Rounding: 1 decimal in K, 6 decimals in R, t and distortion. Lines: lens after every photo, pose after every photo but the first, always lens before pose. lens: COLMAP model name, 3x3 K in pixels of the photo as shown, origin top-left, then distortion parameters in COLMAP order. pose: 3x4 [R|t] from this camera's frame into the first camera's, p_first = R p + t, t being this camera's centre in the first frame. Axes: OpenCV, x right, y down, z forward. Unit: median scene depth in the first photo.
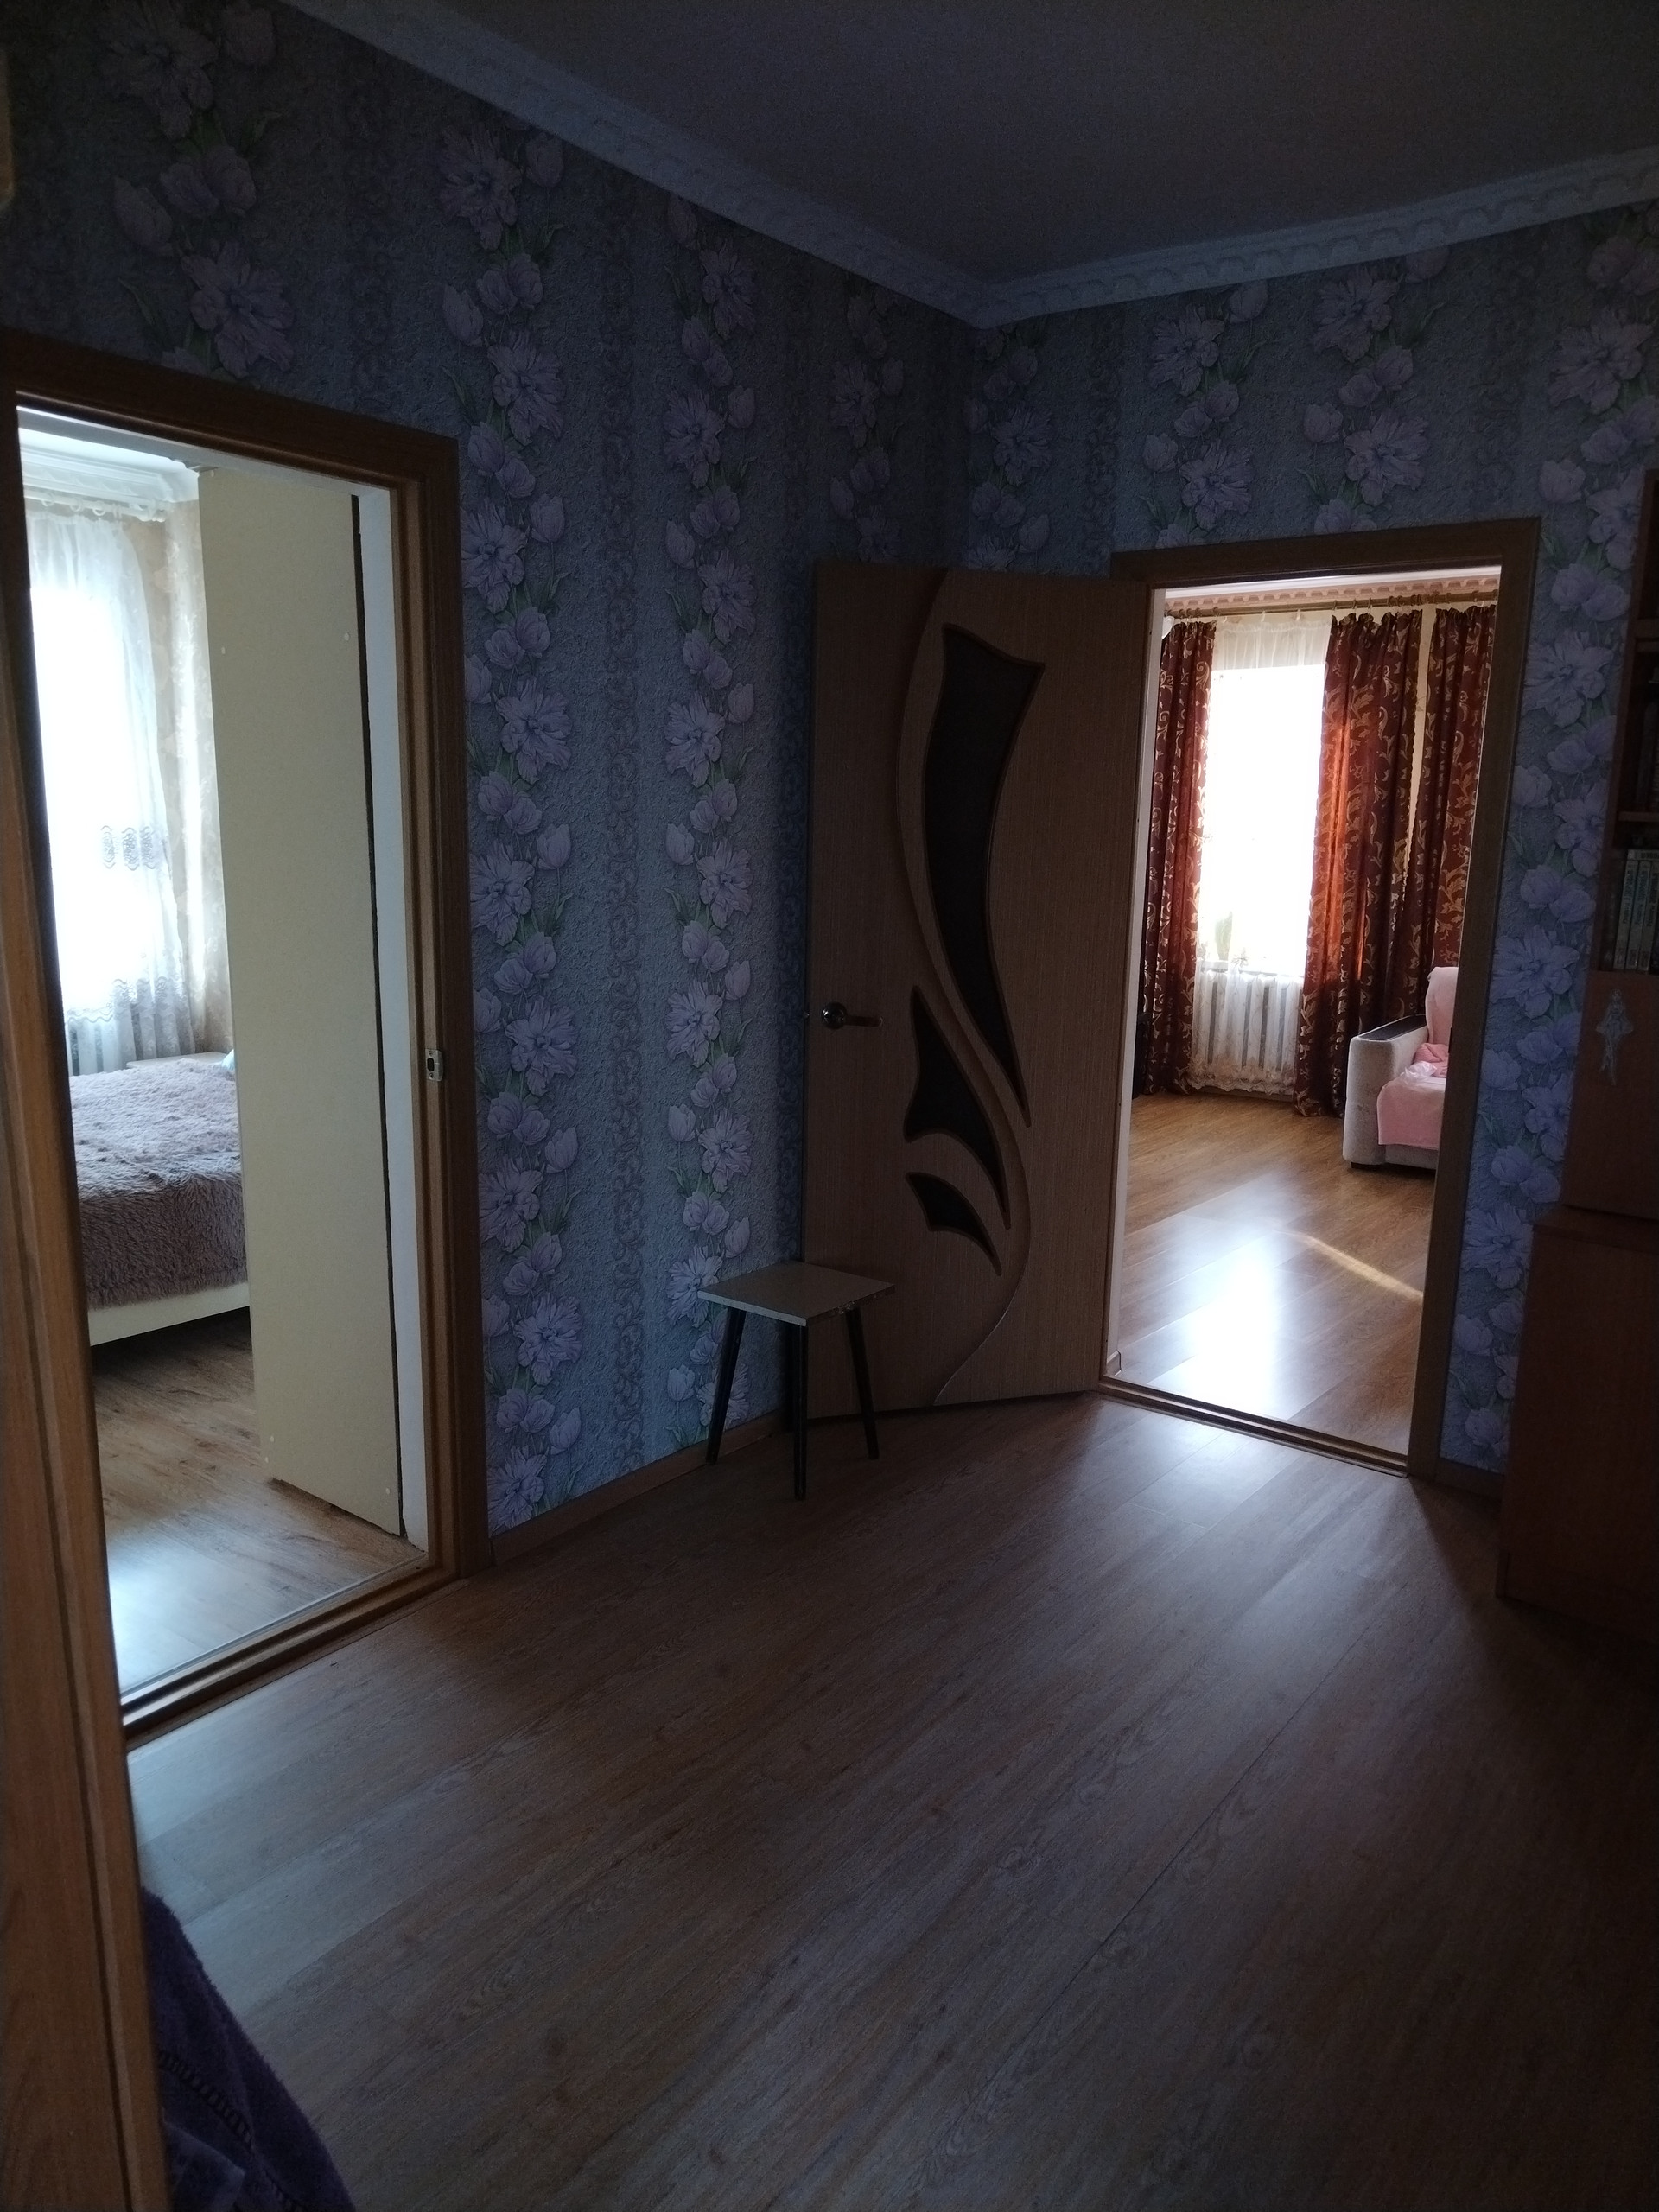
lens RADIAL K [[1500.1, 0, 827.9], [0, 1500.1, 1107.2], [0, 0, 1]] dist [-0.004240, 0.013868]
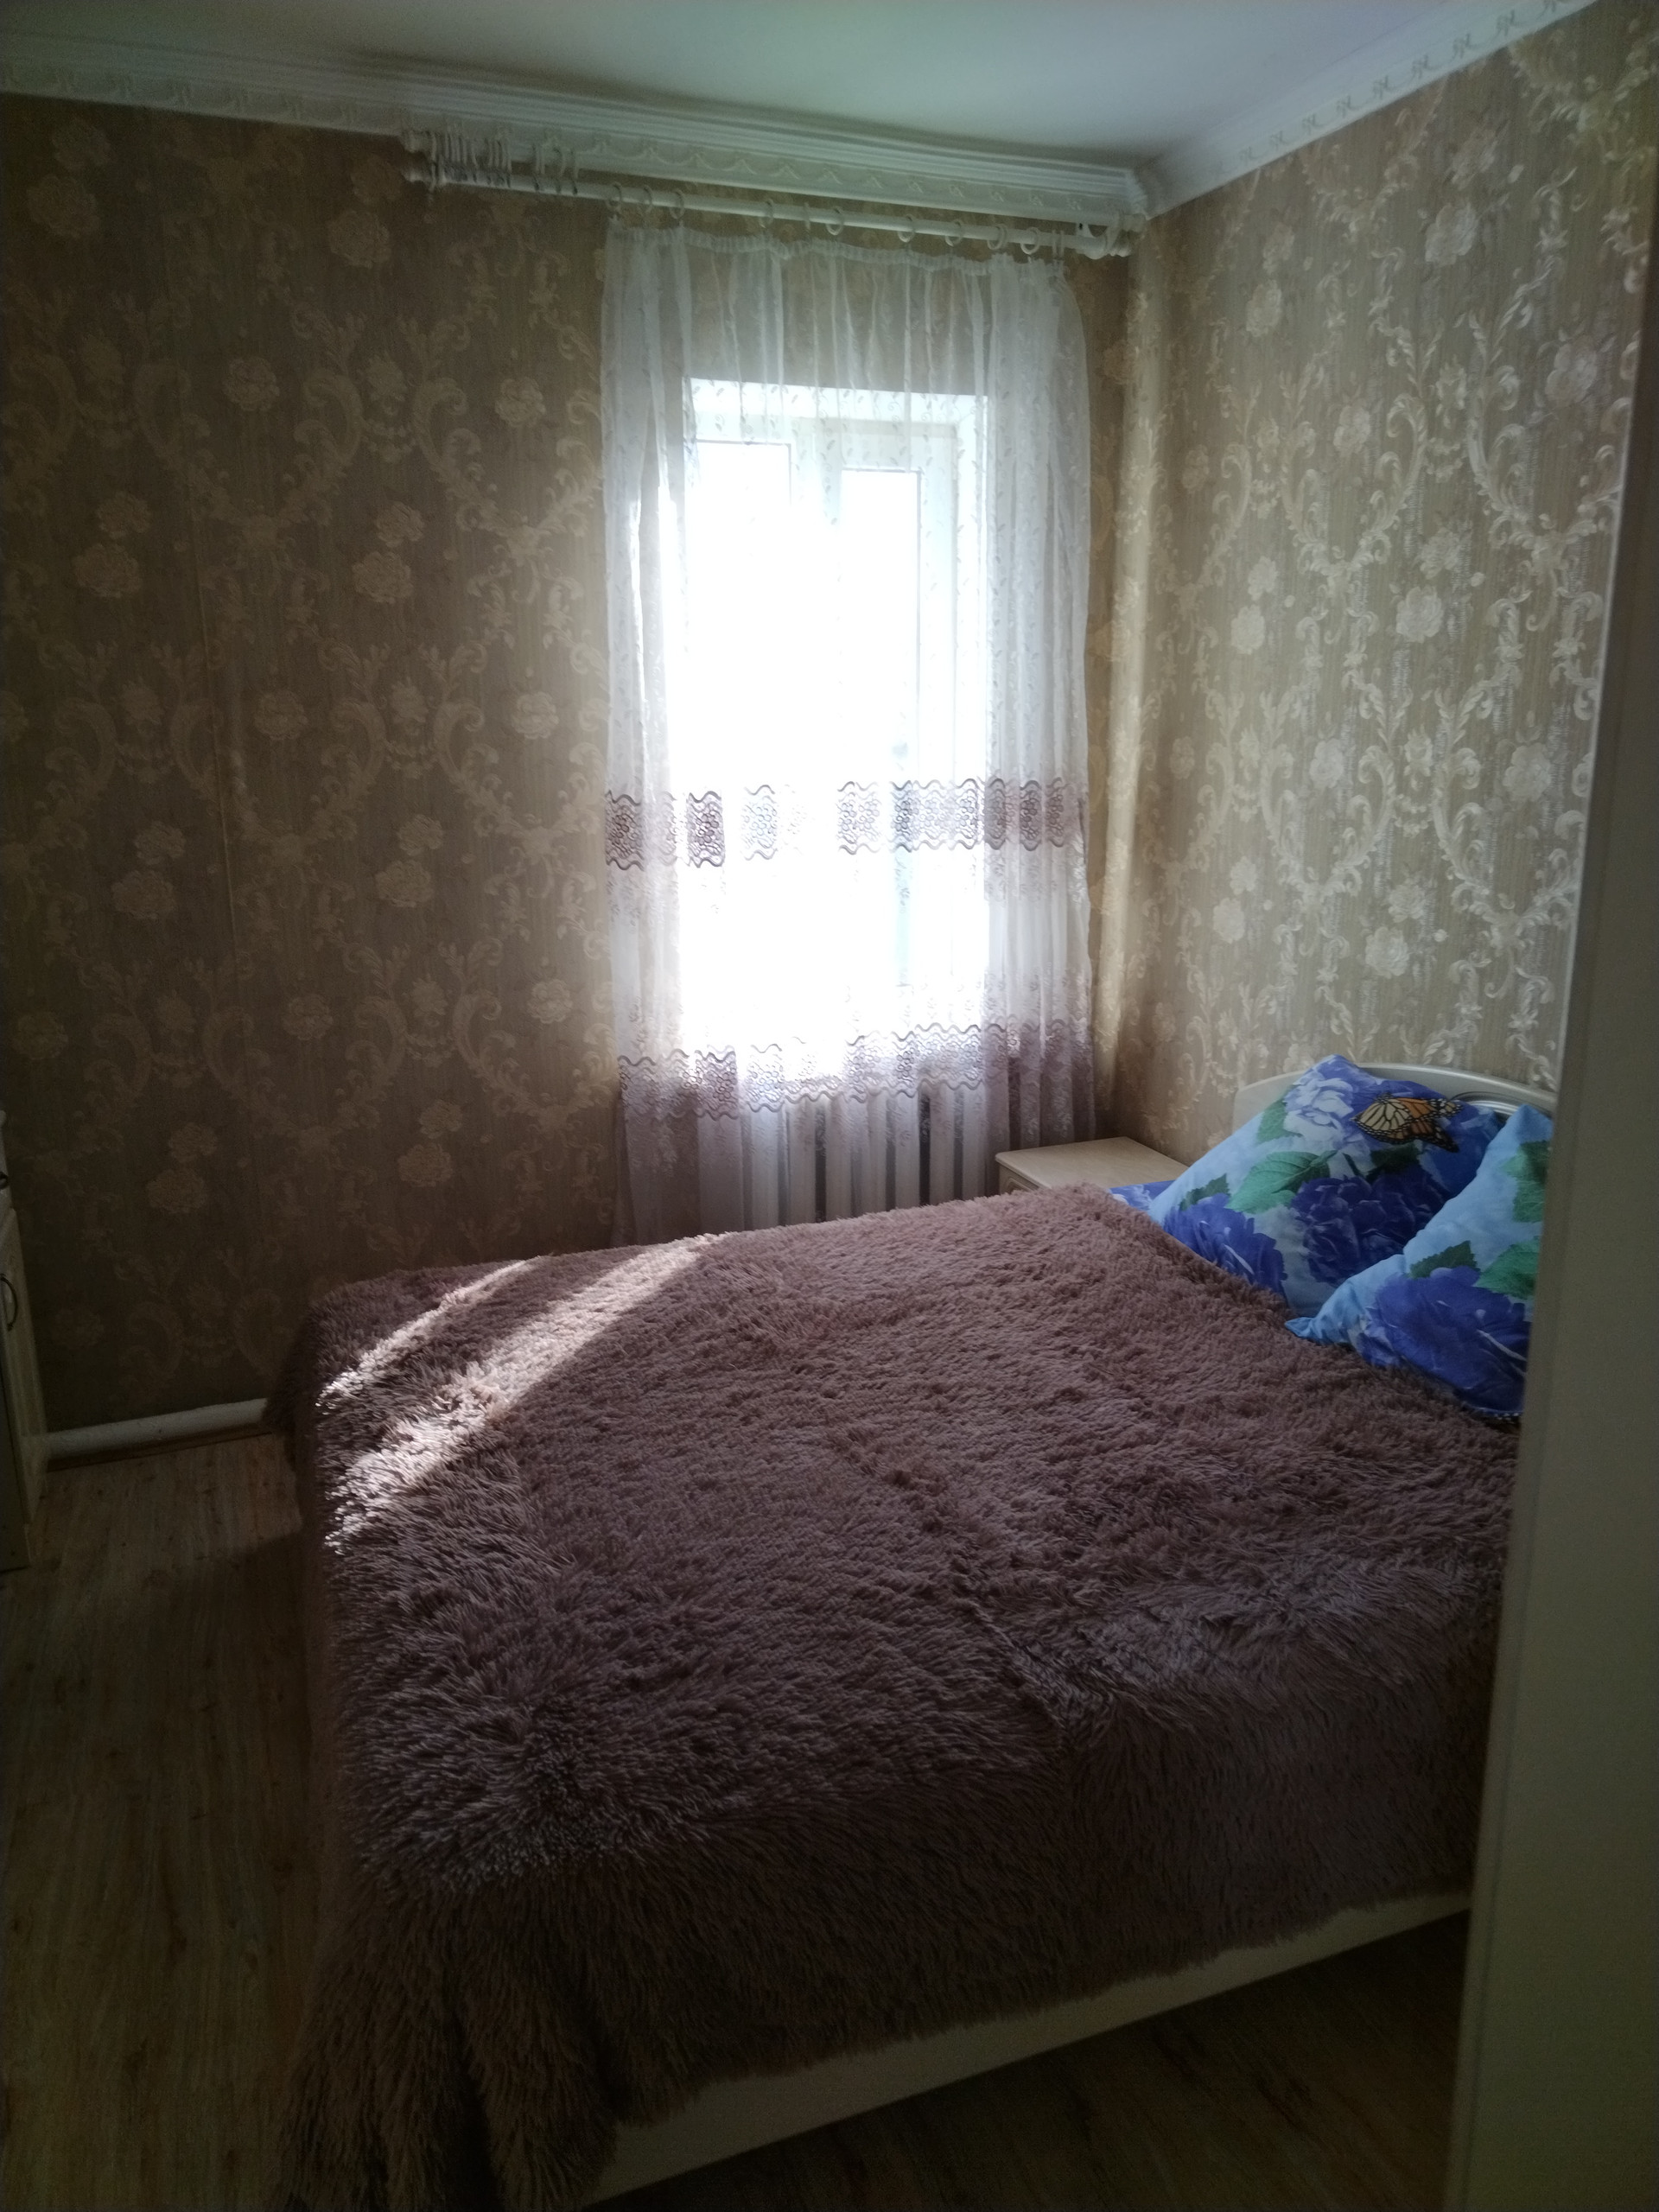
lens RADIAL K [[1500.1, 0, 832.0], [0, 1500.1, 1104.7], [0, 0, 1]] dist [-0.004240, 0.013868]
pose [[0.853207, 0.100851, -0.511730, -0.208564], [-0.074061, 0.994612, 0.072535, -0.093181], [0.516288, -0.023989, 0.856079, 0.430752]]
